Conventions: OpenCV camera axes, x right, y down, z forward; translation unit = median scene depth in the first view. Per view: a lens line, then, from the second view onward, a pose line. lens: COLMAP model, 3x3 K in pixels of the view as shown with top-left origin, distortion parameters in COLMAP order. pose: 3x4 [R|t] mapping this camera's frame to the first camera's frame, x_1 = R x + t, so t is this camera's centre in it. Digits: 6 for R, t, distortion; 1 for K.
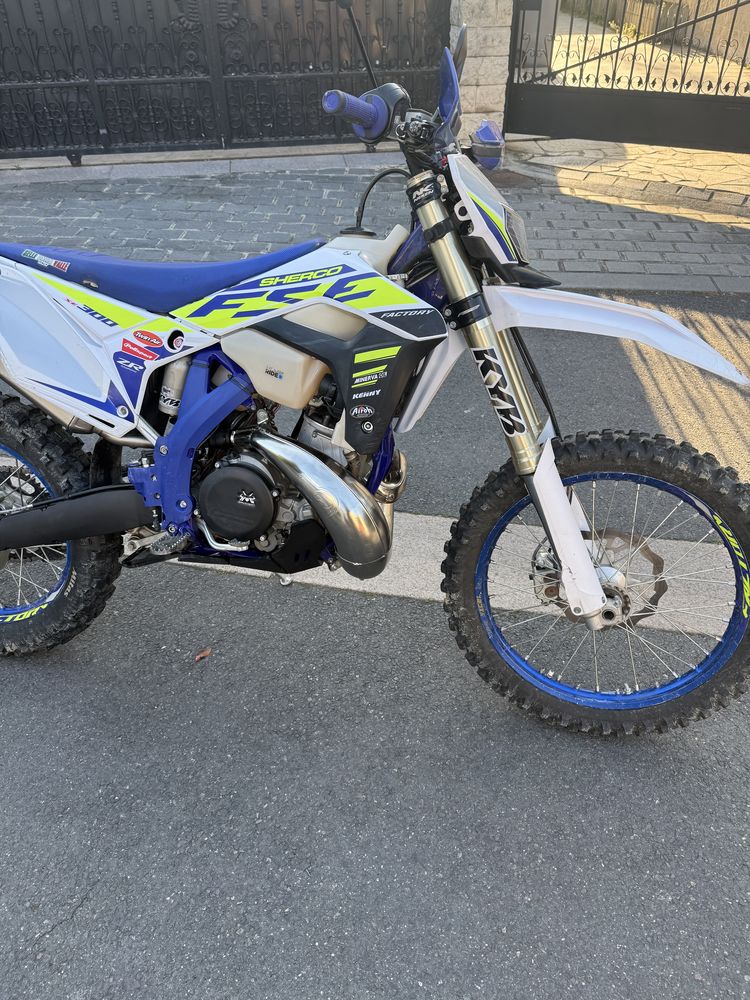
lens RADIAL K [[703.0, 0, 377.7], [0, 703.0, 498.7], [0, 0, 1]] dist [0.041929, -0.053454]
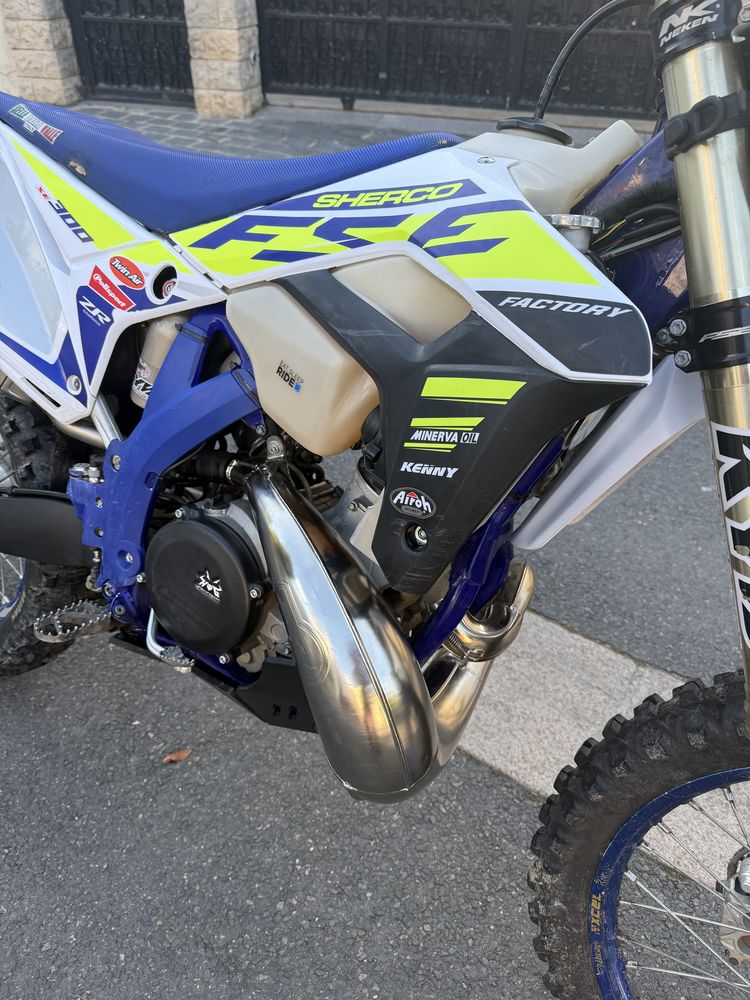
lens RADIAL K [[719.2, 0, 373.5], [0, 719.2, 497.6], [0, 0, 1]] dist [-0.001012, -0.009872]
pose [[0.917132, 0.267496, -0.295491, 0.077097], [-0.265942, 0.962880, 0.046236, -0.122802], [0.296890, 0.036179, 0.954226, 0.479744]]
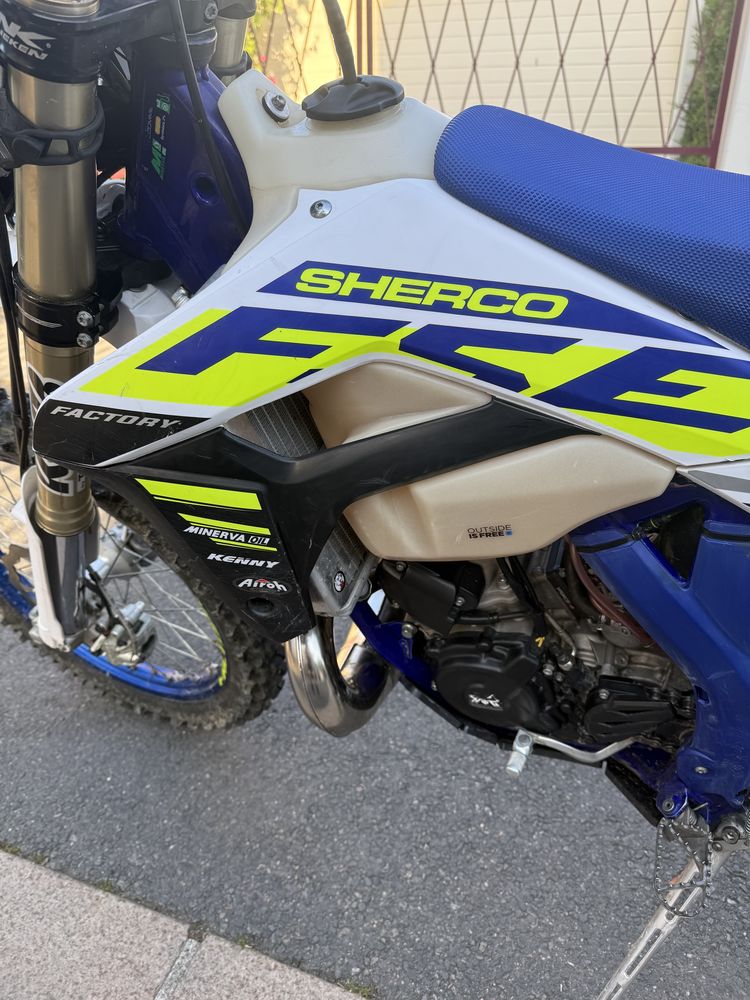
lens RADIAL K [[703.0, 0, 377.7], [0, 703.0, 498.7], [0, 0, 1]] dist [0.041929, -0.053454]
pose [[-0.980143, -0.070509, 0.185331, -0.114993], [0.133408, 0.456996, 0.879407, -0.549986], [-0.146702, 0.886670, -0.438515, 1.240374]]
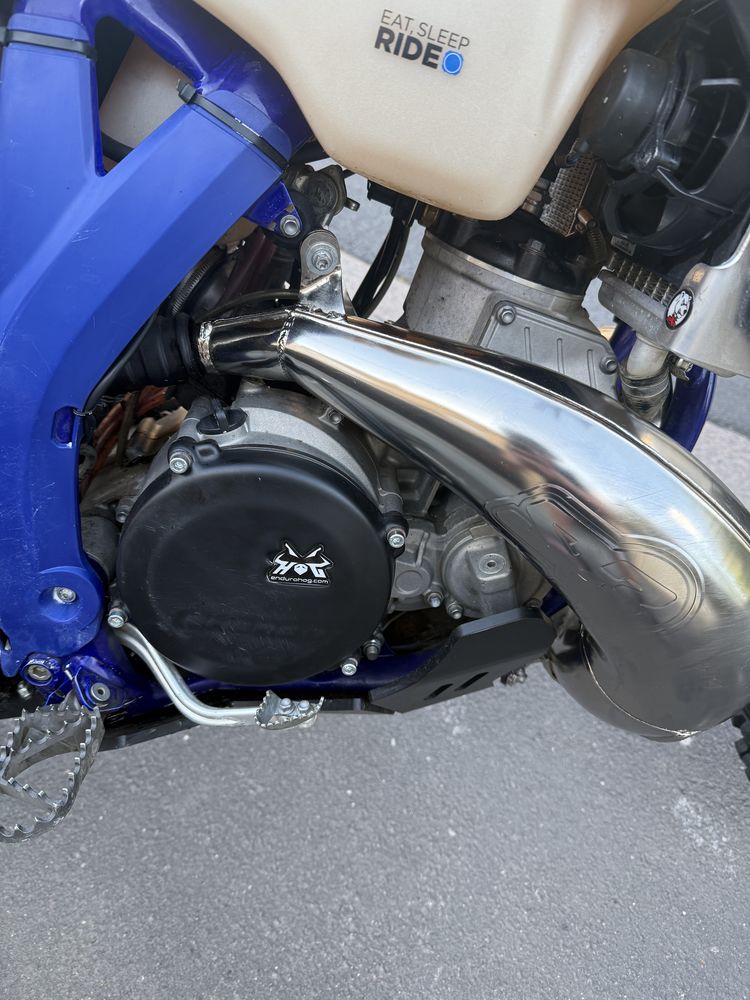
lens RADIAL K [[719.2, 0, 373.5], [0, 719.2, 497.6], [0, 0, 1]] dist [-0.001012, -0.009872]
pose [[0.975311, -0.127325, 0.180436, -0.198869], [0.085115, 0.970663, 0.224875, -0.086632], [-0.203775, -0.203965, 0.957536, 0.697185]]
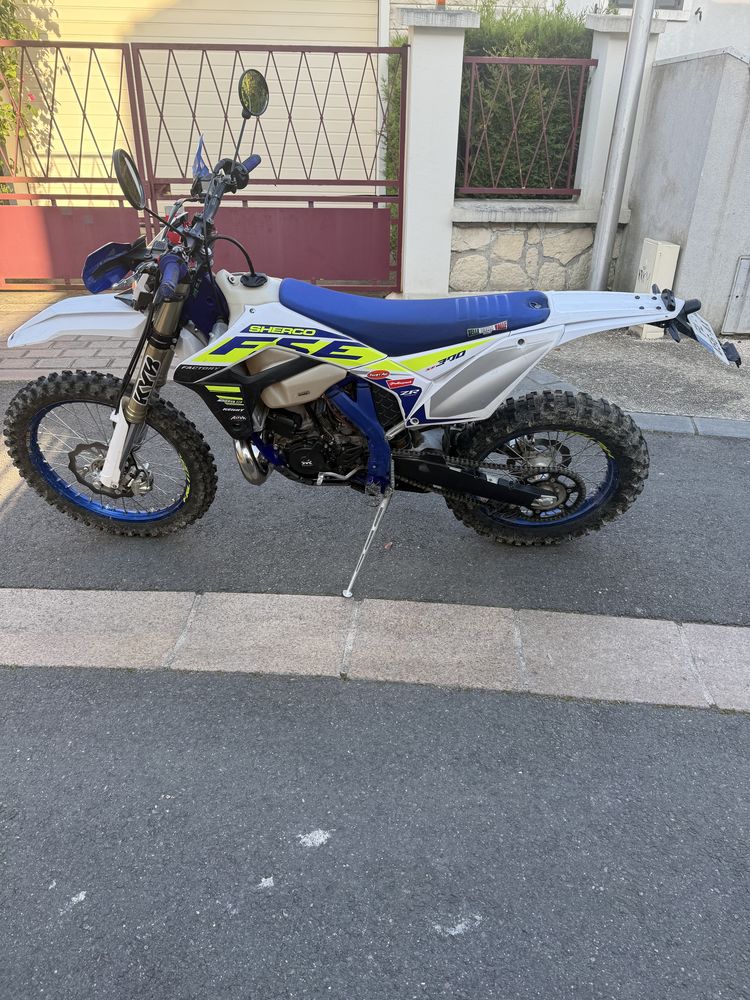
lens RADIAL K [[696.6, 0, 382.6], [0, 696.6, 506.1], [0, 0, 1]] dist [0.122098, -0.230229]
pose [[-0.989890, 0.060811, -0.128138, -0.070359], [-0.091838, 0.413667, 0.905784, -1.343164], [0.108088, 0.908395, -0.403900, 1.835488]]
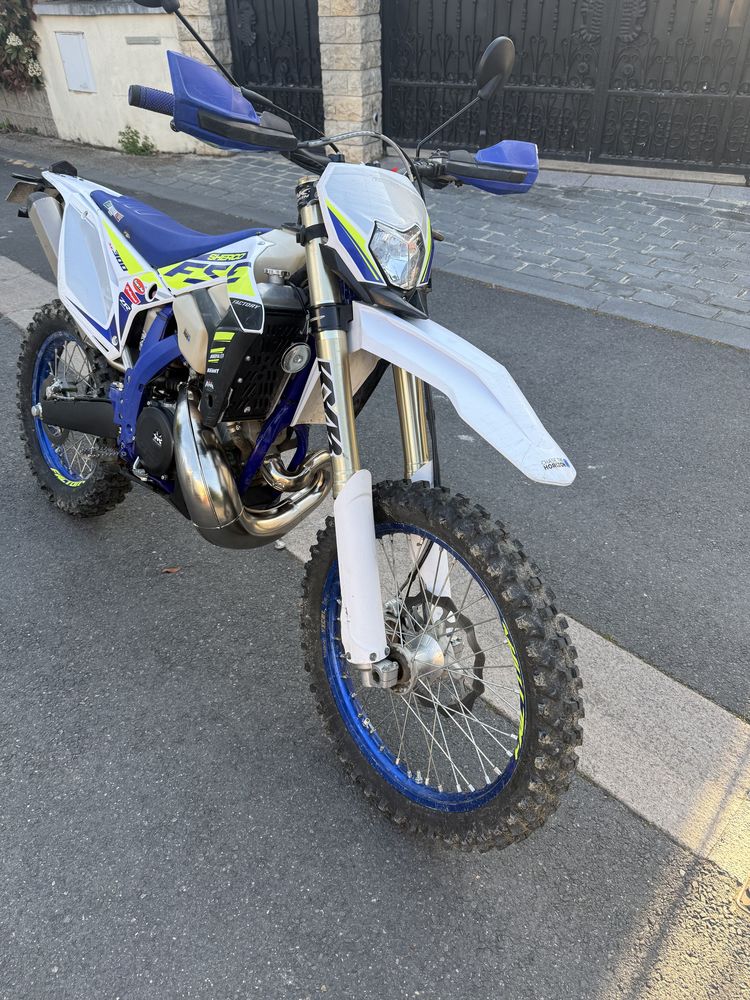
lens RADIAL K [[706.5, 0, 377.3], [0, 706.5, 500.3], [0, 0, 1]] dist [0.003175, -0.006481]
pose [[0.810240, 0.345950, -0.473107, 0.652104], [-0.350599, 0.932949, 0.081768, -0.120520], [0.469673, 0.099619, 0.877202, 0.169170]]
